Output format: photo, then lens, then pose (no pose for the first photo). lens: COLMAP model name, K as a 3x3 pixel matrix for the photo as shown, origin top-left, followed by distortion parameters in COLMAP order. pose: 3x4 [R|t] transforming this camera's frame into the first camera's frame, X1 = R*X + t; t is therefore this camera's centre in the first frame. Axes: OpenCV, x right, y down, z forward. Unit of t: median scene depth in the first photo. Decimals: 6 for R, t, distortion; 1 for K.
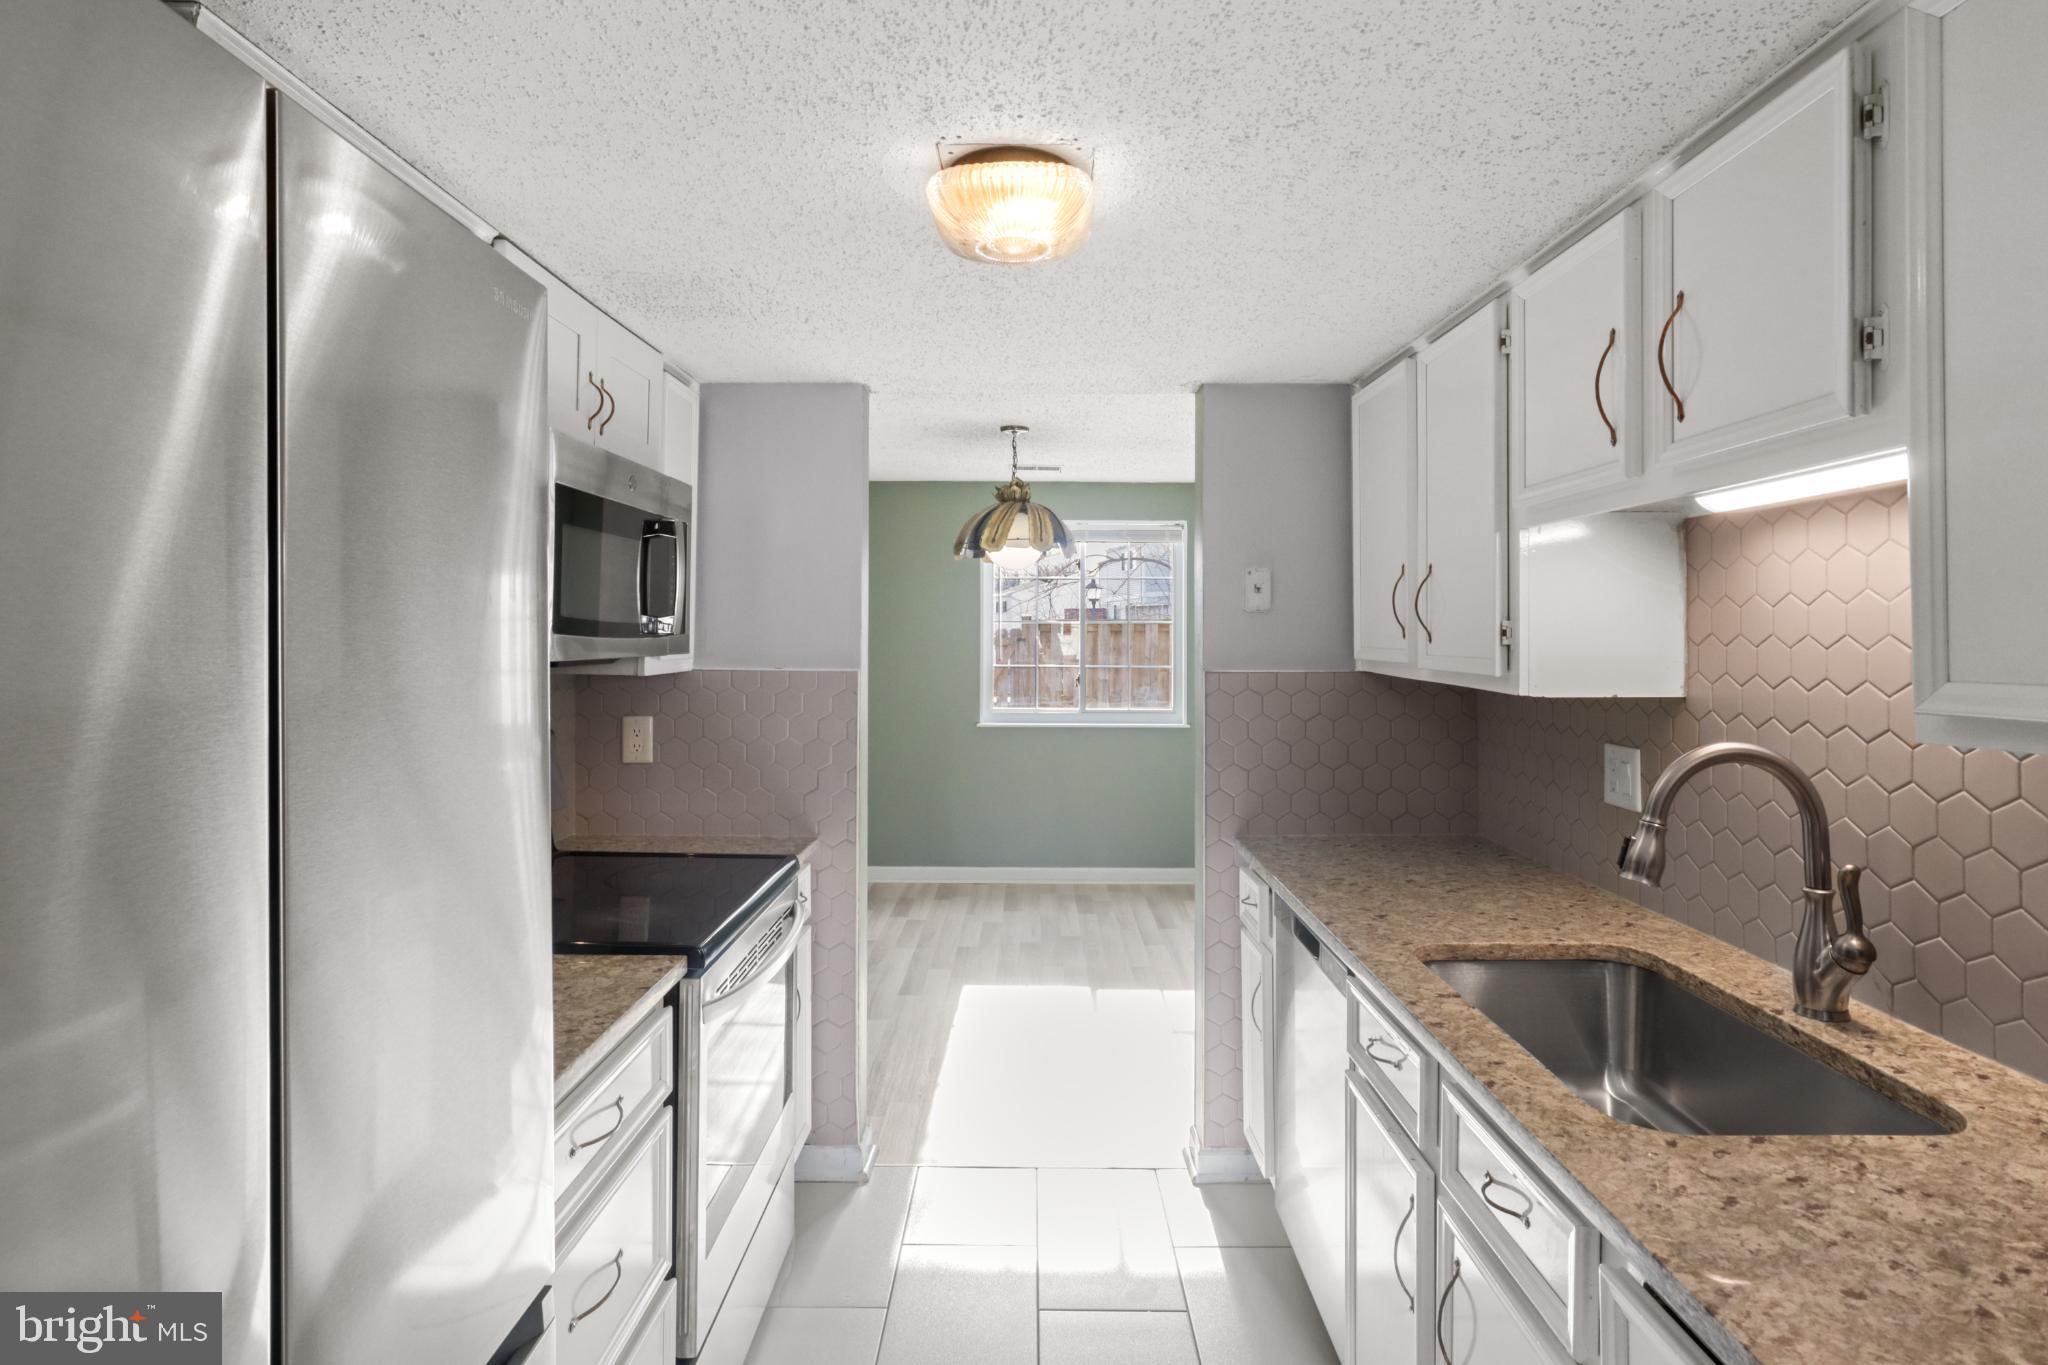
lens RADIAL K [[1054.4, 0, 1011.3], [0, 1054.4, 624.8], [0, 0, 1]] dist [-0.020802, 0.012778]
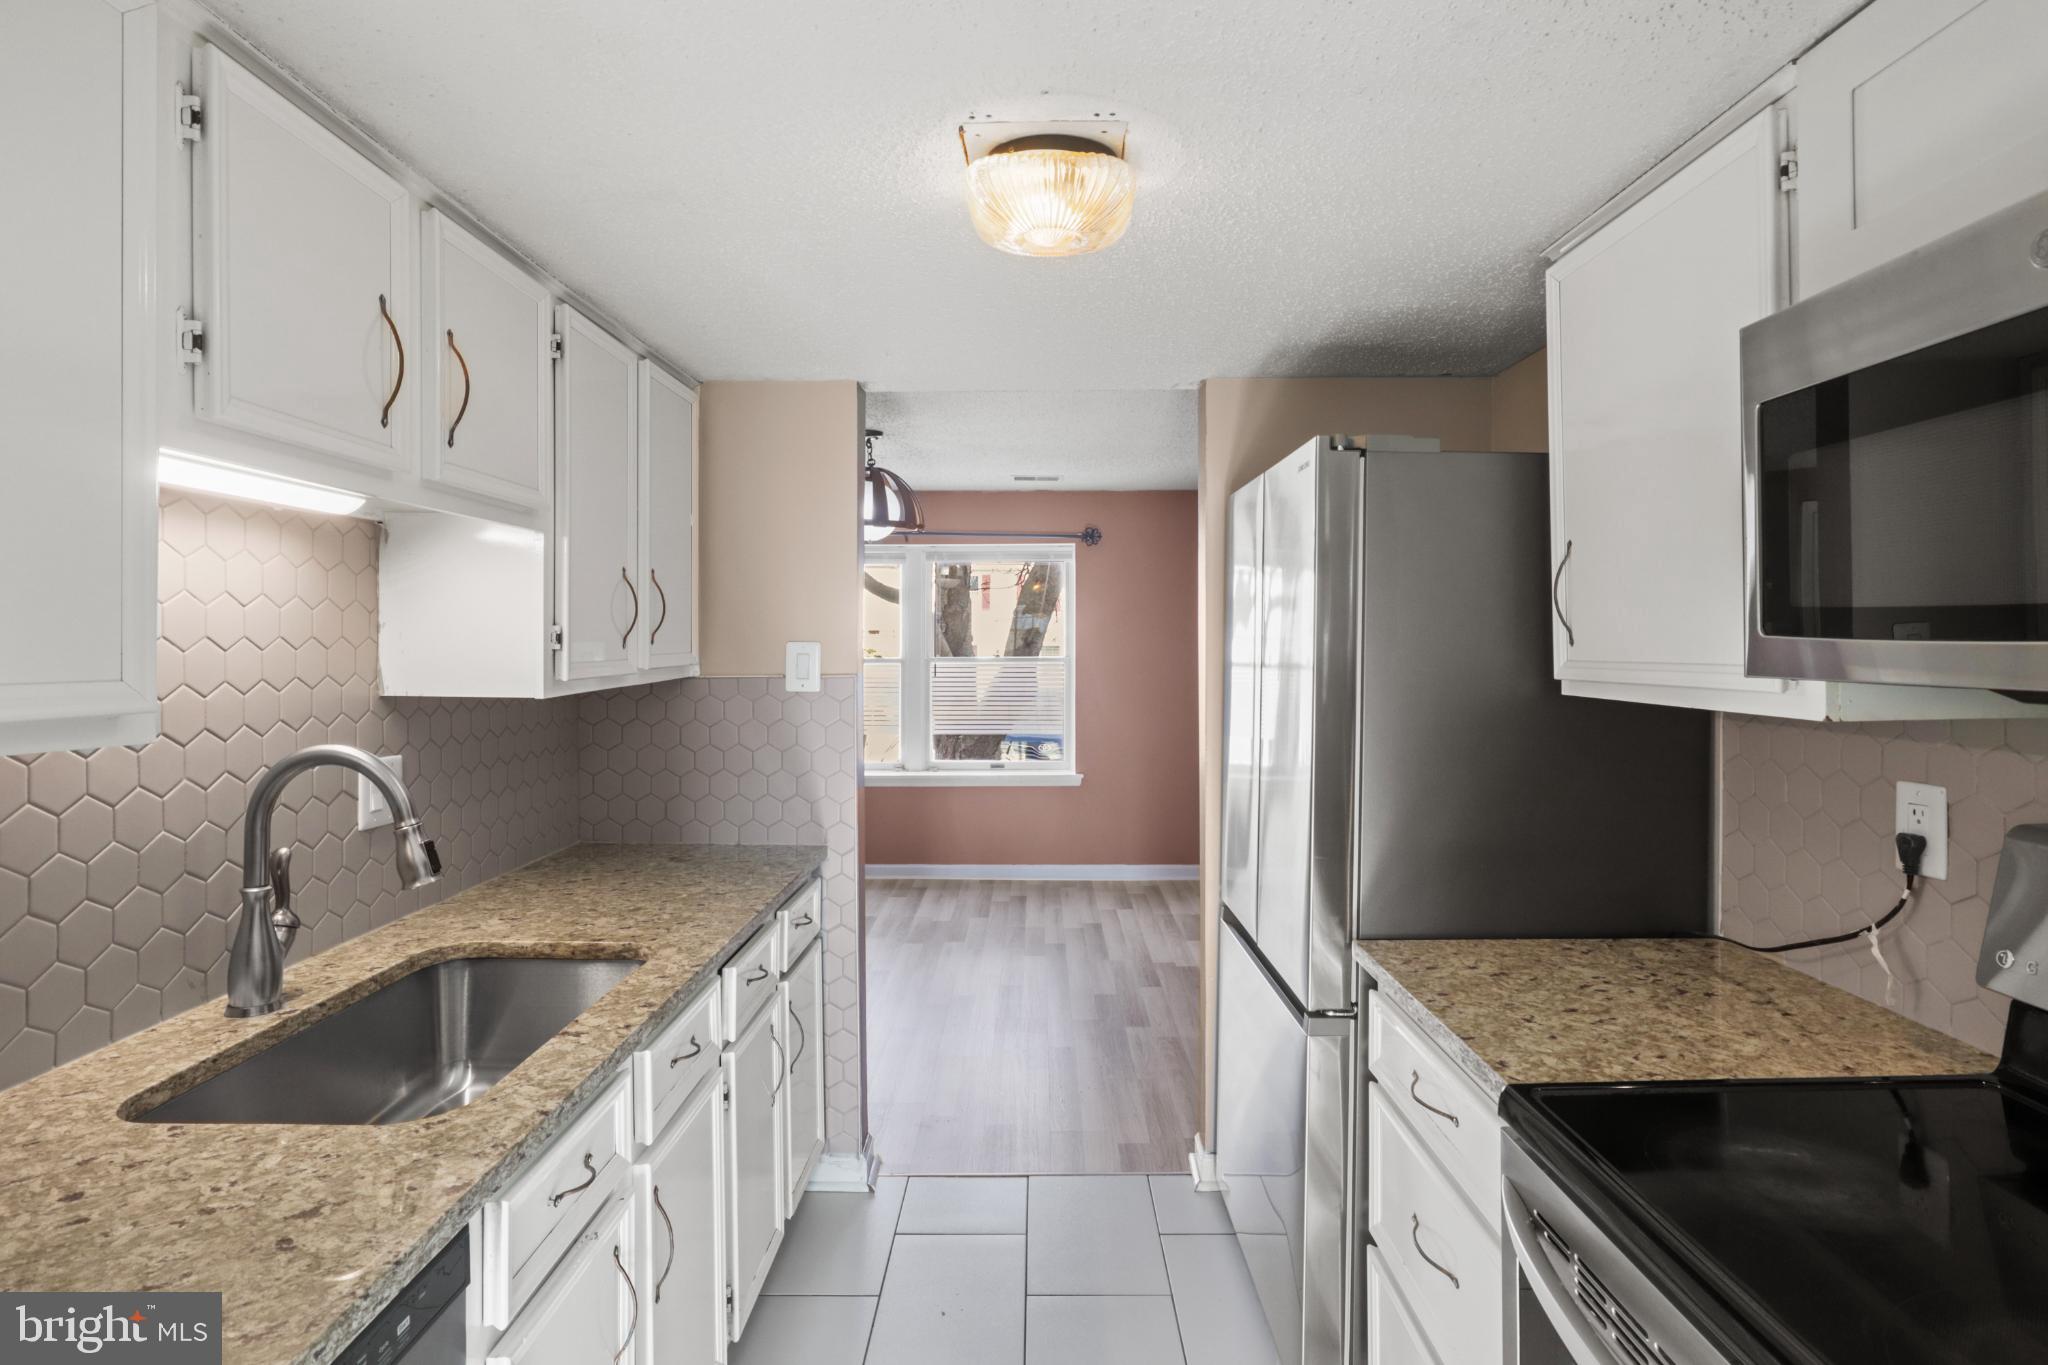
lens RADIAL K [[1054.4, 0, 1043.6], [0, 1054.4, 651.2], [0, 0, 1]] dist [-0.020802, 0.012778]
pose [[-0.999659, -0.000471, -0.026128, 0.028055], [-0.000318, 0.999983, -0.005882, 0.024078], [0.026130, -0.005872, -0.999641, 1.671680]]
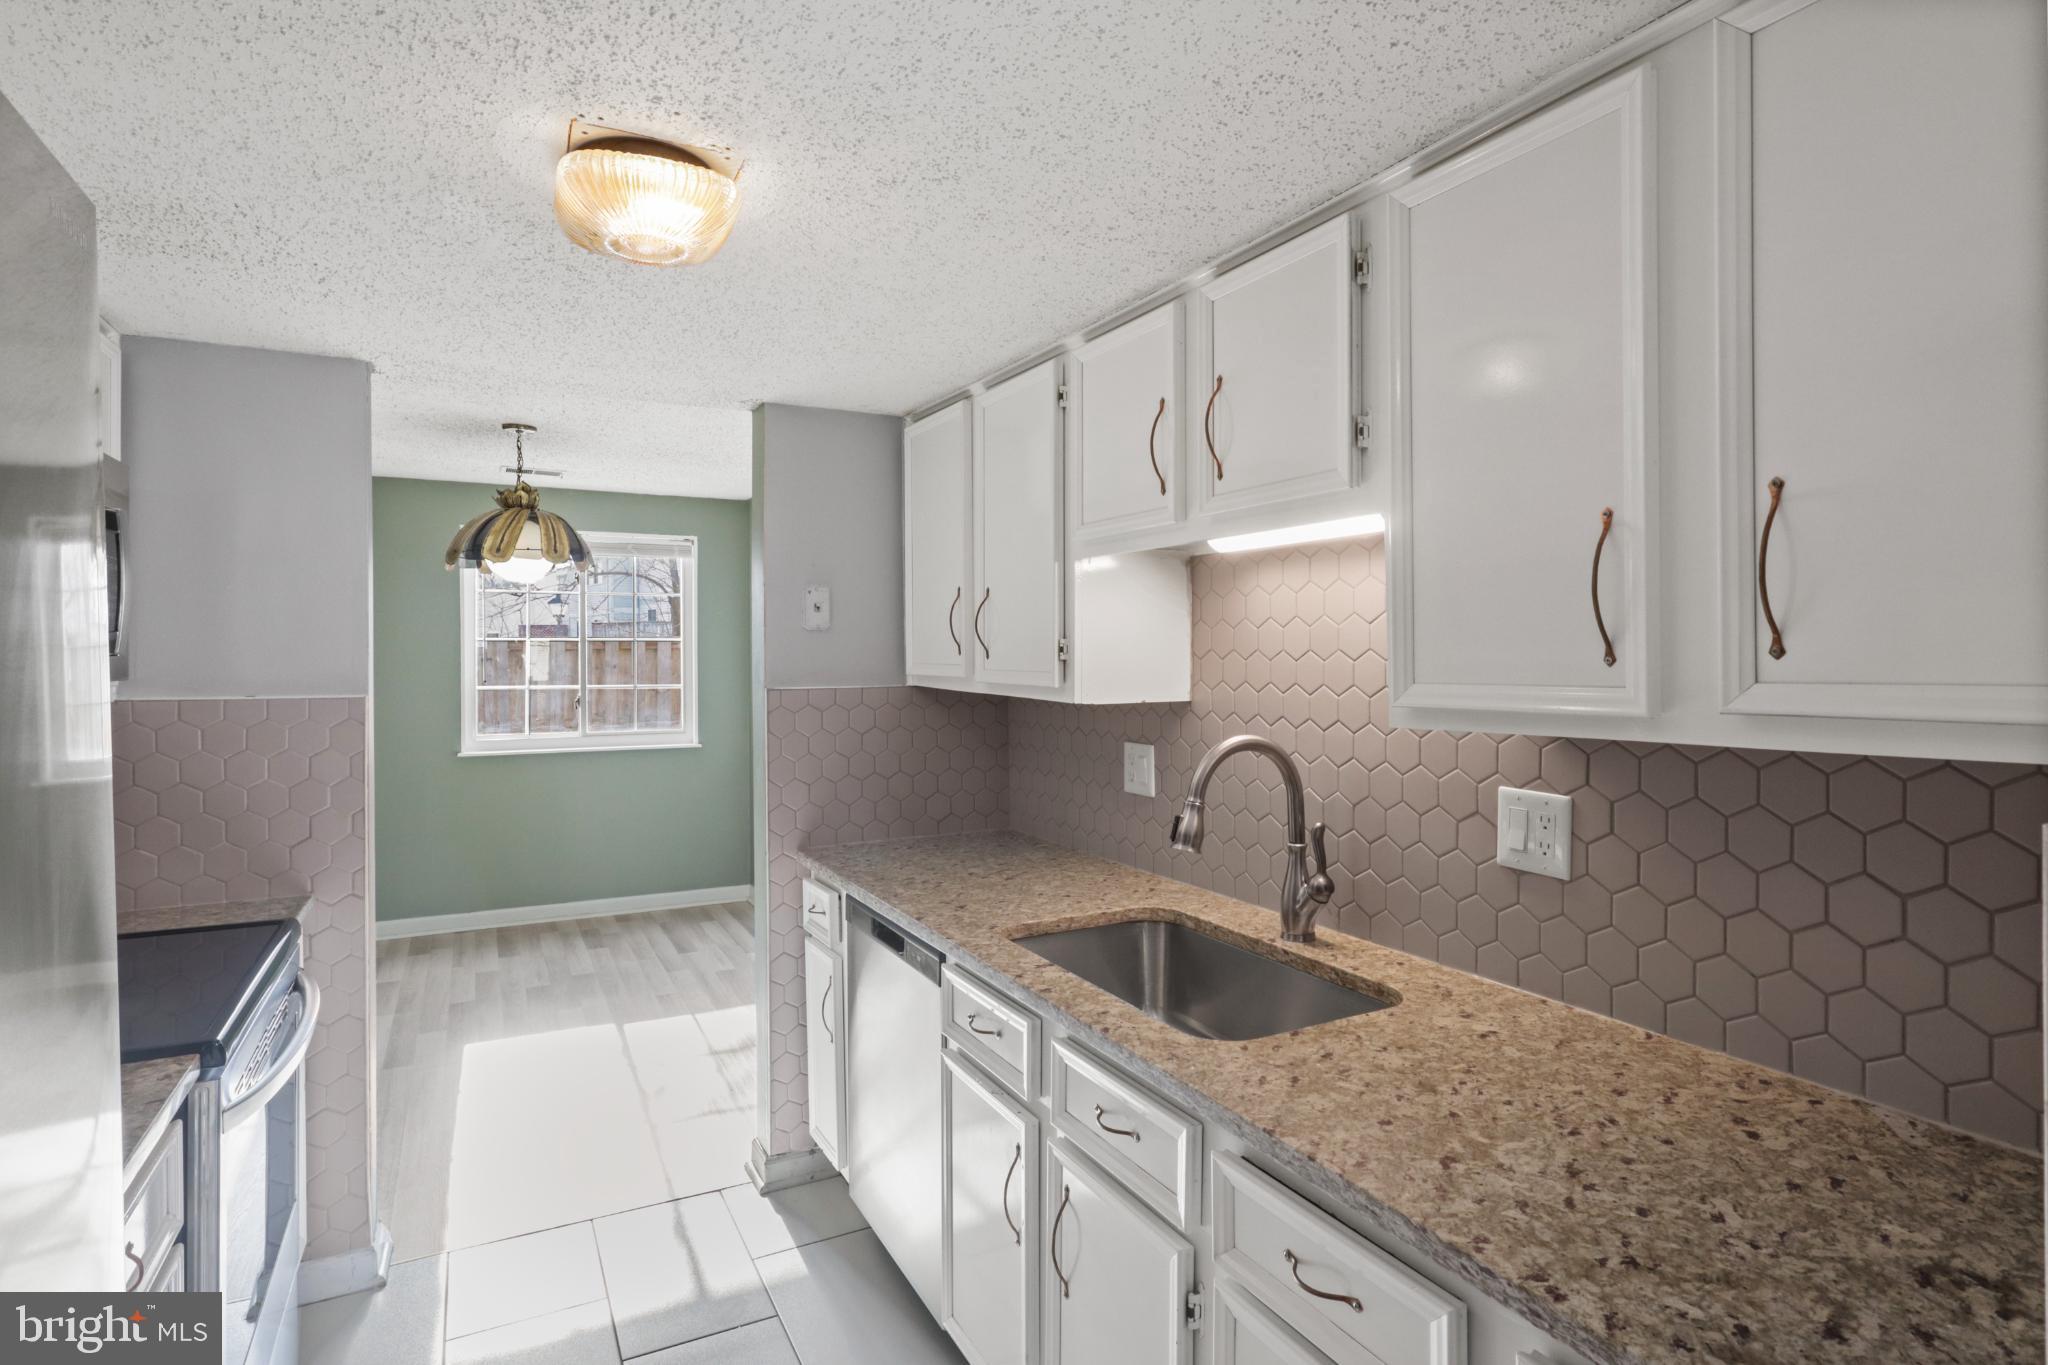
lens RADIAL K [[1054.4, 0, 999.5], [0, 1054.4, 658.4], [0, 0, 1]] dist [-0.020802, 0.012778]
pose [[0.882922, -0.007844, 0.469454, -0.144433], [0.000709, 0.999882, 0.015374, -0.000614], [-0.469519, -0.013241, 0.882823, 0.007465]]
